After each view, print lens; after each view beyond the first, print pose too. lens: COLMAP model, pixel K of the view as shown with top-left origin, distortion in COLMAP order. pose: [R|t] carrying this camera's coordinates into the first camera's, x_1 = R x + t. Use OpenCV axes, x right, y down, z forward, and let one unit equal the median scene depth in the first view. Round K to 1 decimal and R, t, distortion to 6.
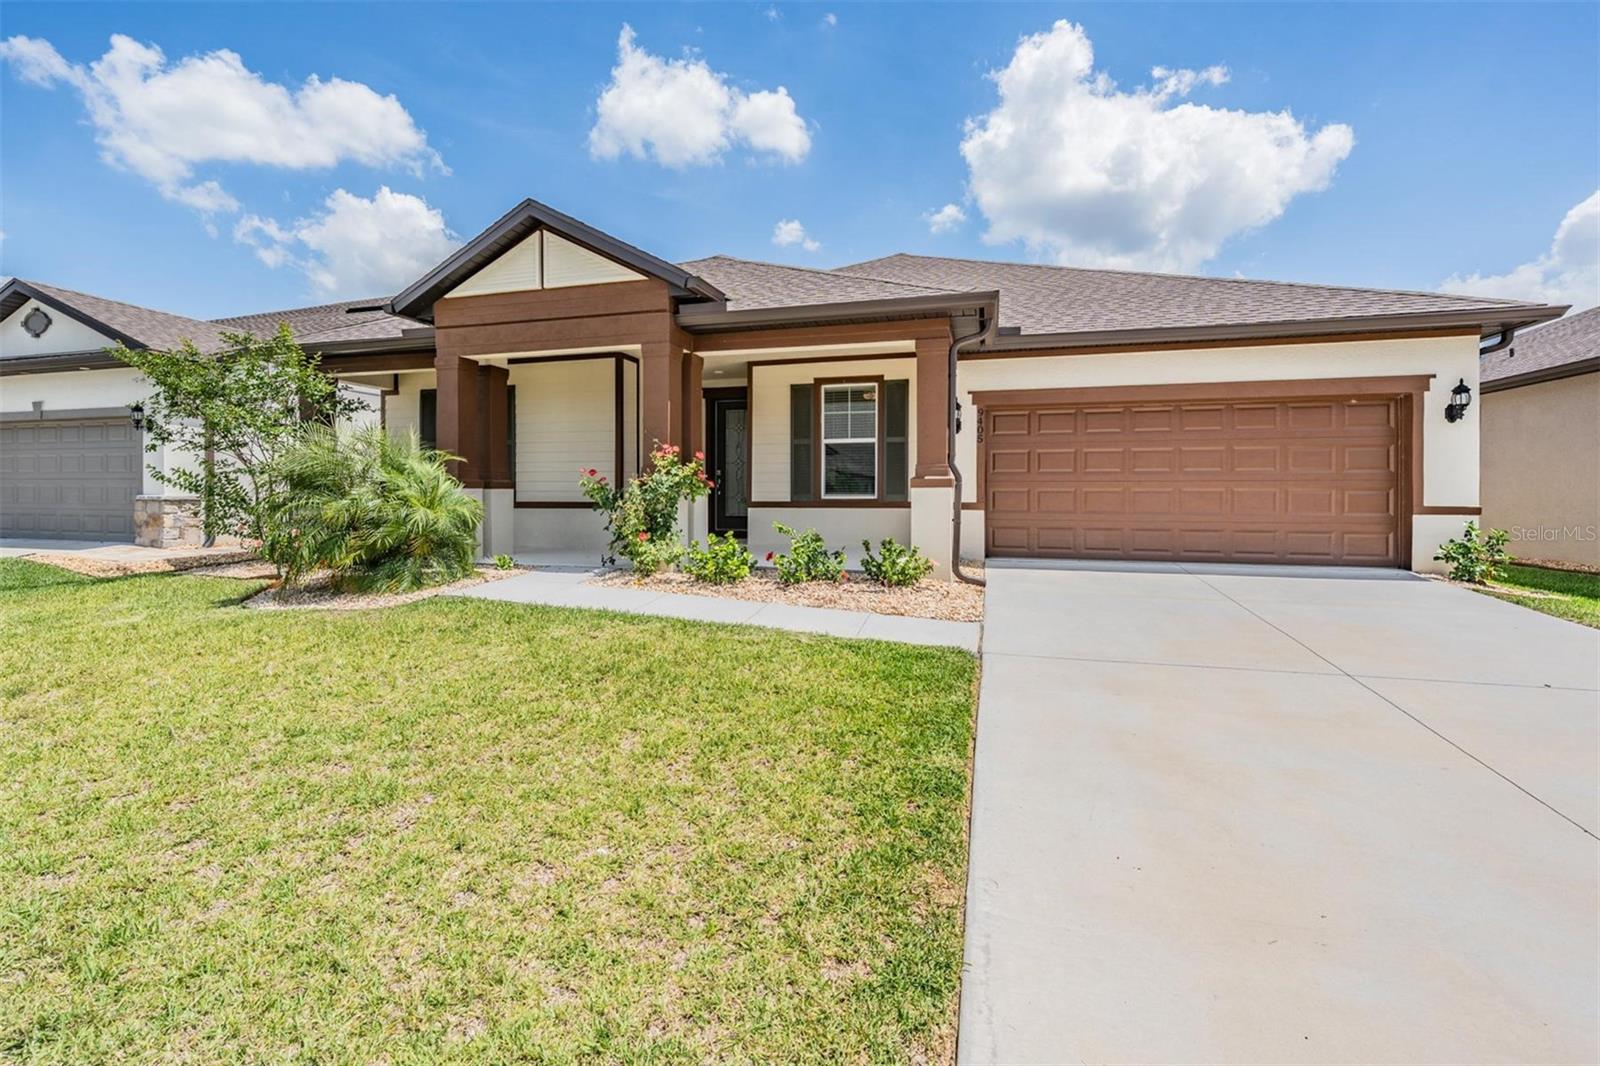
lens RADIAL K [[706.0, 0, 794.1], [0, 706.0, 488.1], [0, 0, 1]] dist [-0.001192, -0.000121]
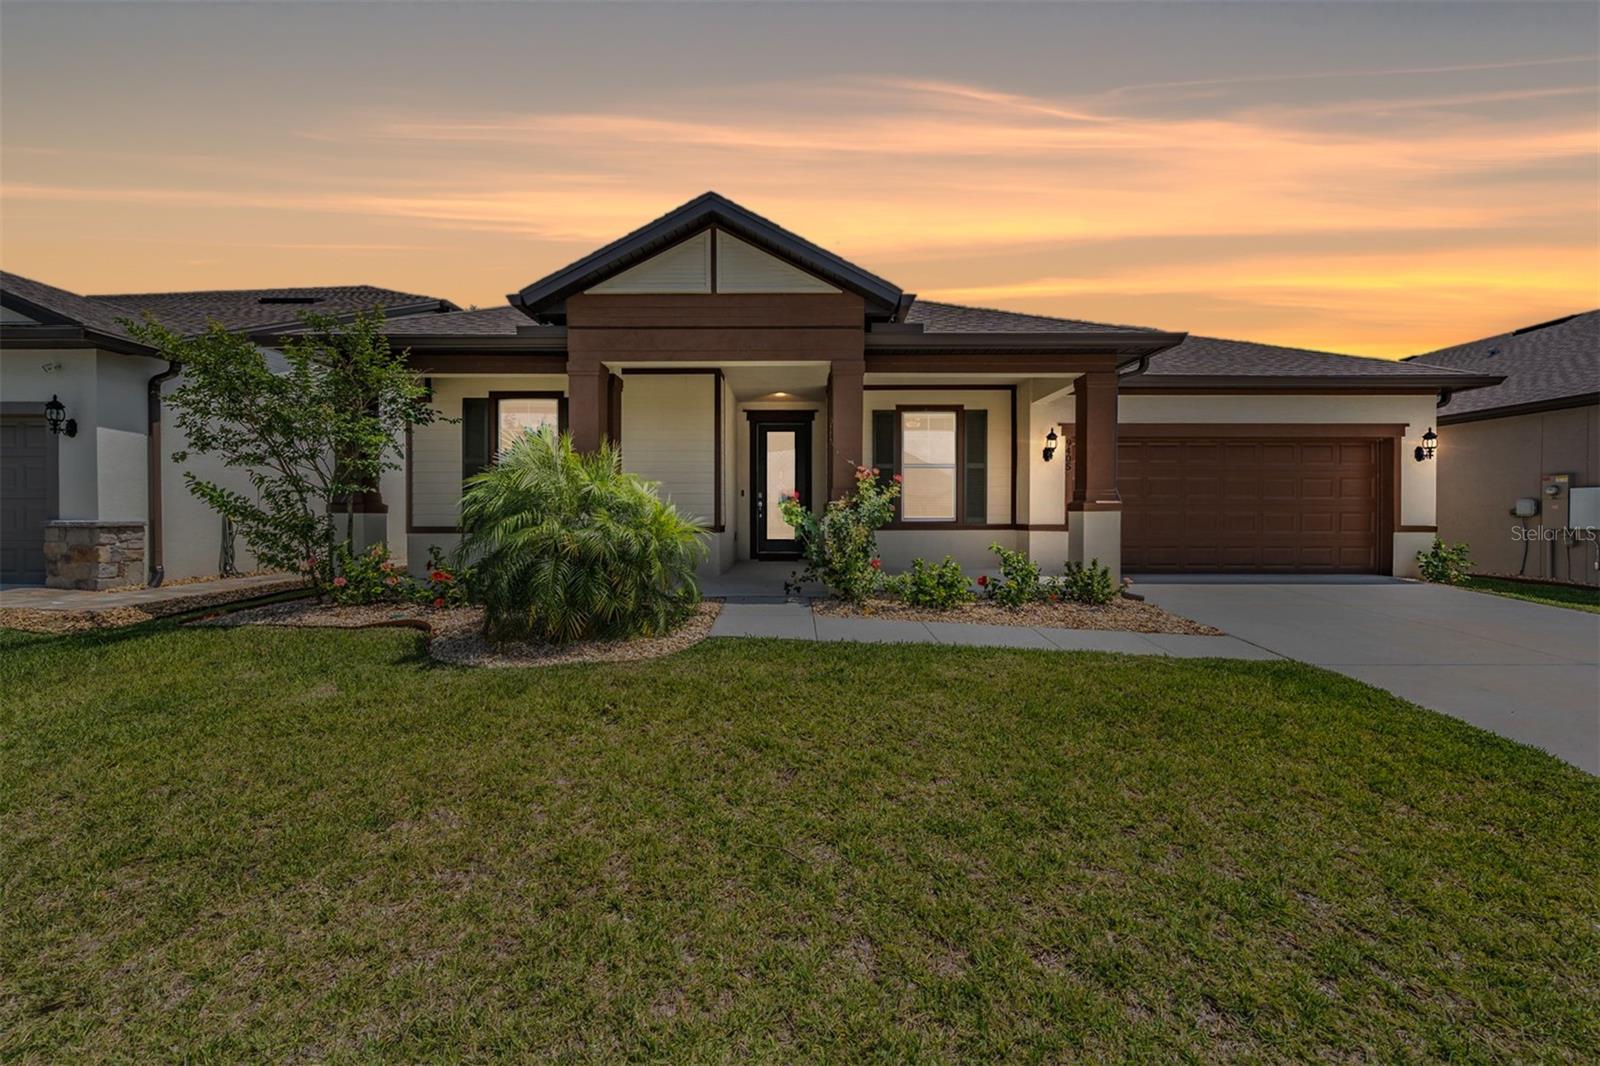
lens RADIAL K [[650.0, 0, 801.4], [0, 650.0, 508.2], [0, 0, 1]] dist [-0.002774, 0.000106]
pose [[0.961287, 0.001352, 0.275544, -0.430980], [-0.000284, 0.999992, -0.003914, -0.000739], [-0.275548, 0.003684, 0.961280, 0.143740]]
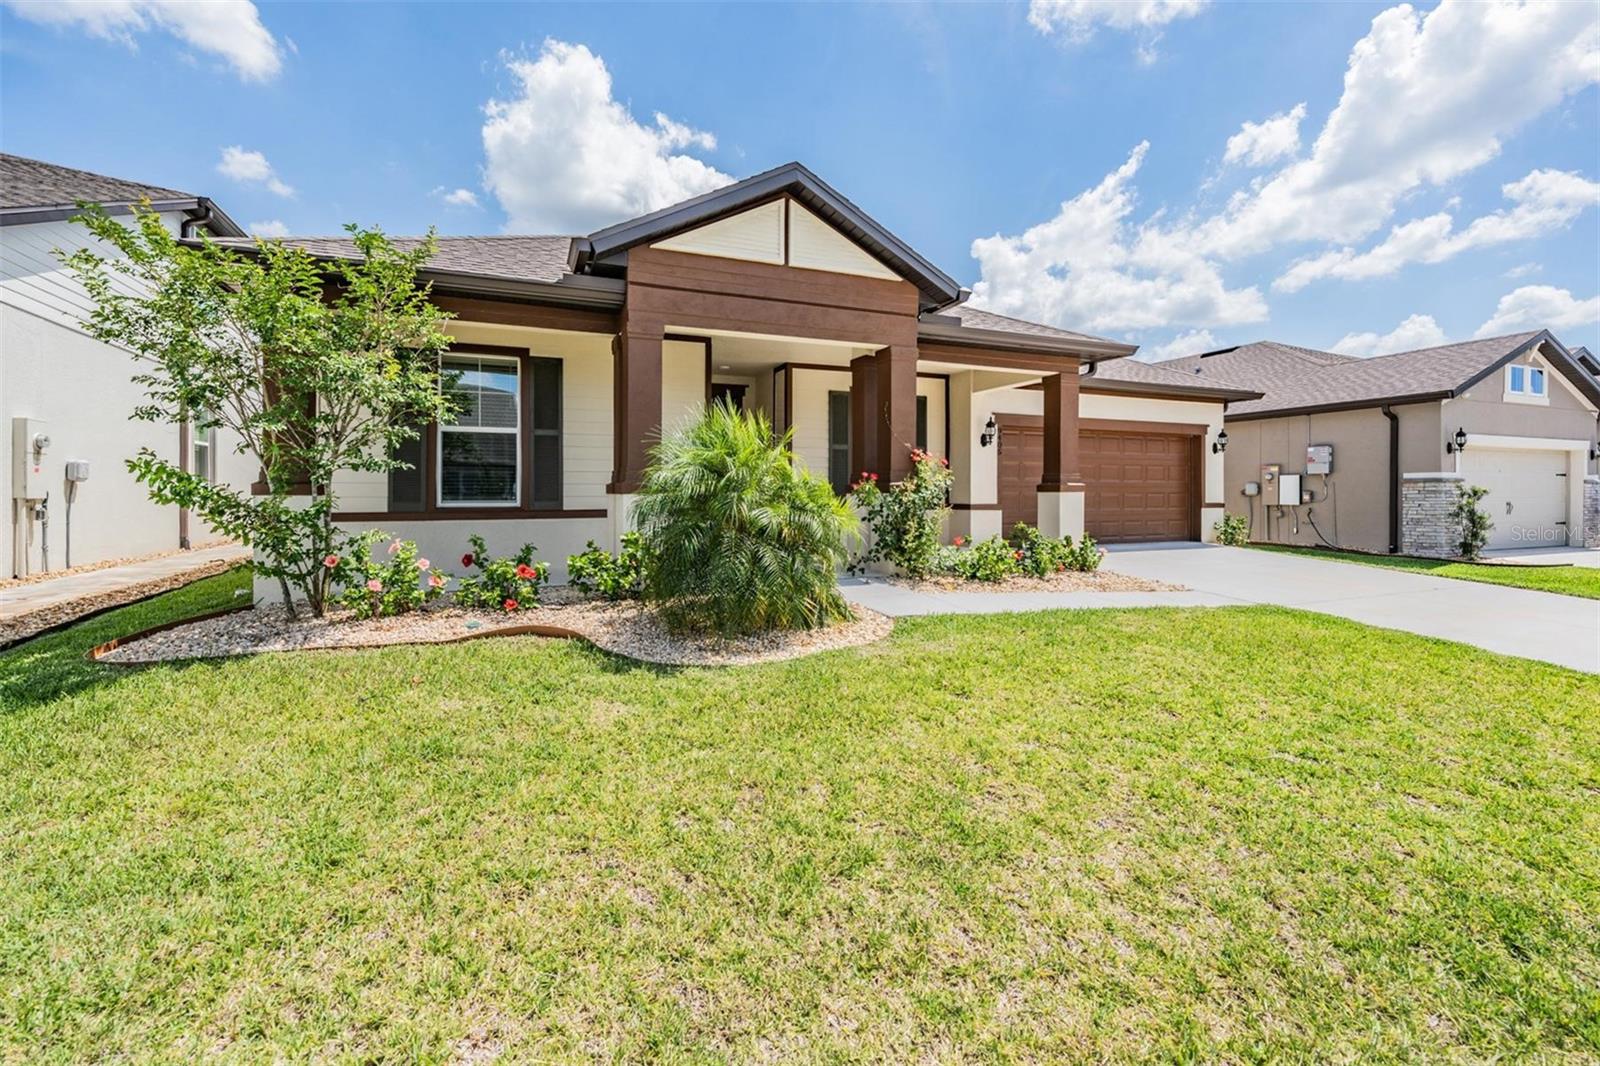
lens RADIAL K [[691.4, 0, 798.4], [0, 691.4, 491.5], [0, 0, 1]] dist [-0.003453, -0.000306]
pose [[0.778325, -0.000291, 0.627862, -0.796365], [-0.002166, 0.999993, 0.003148, -0.003981], [-0.627858, -0.003810, 0.778318, 0.288846]]
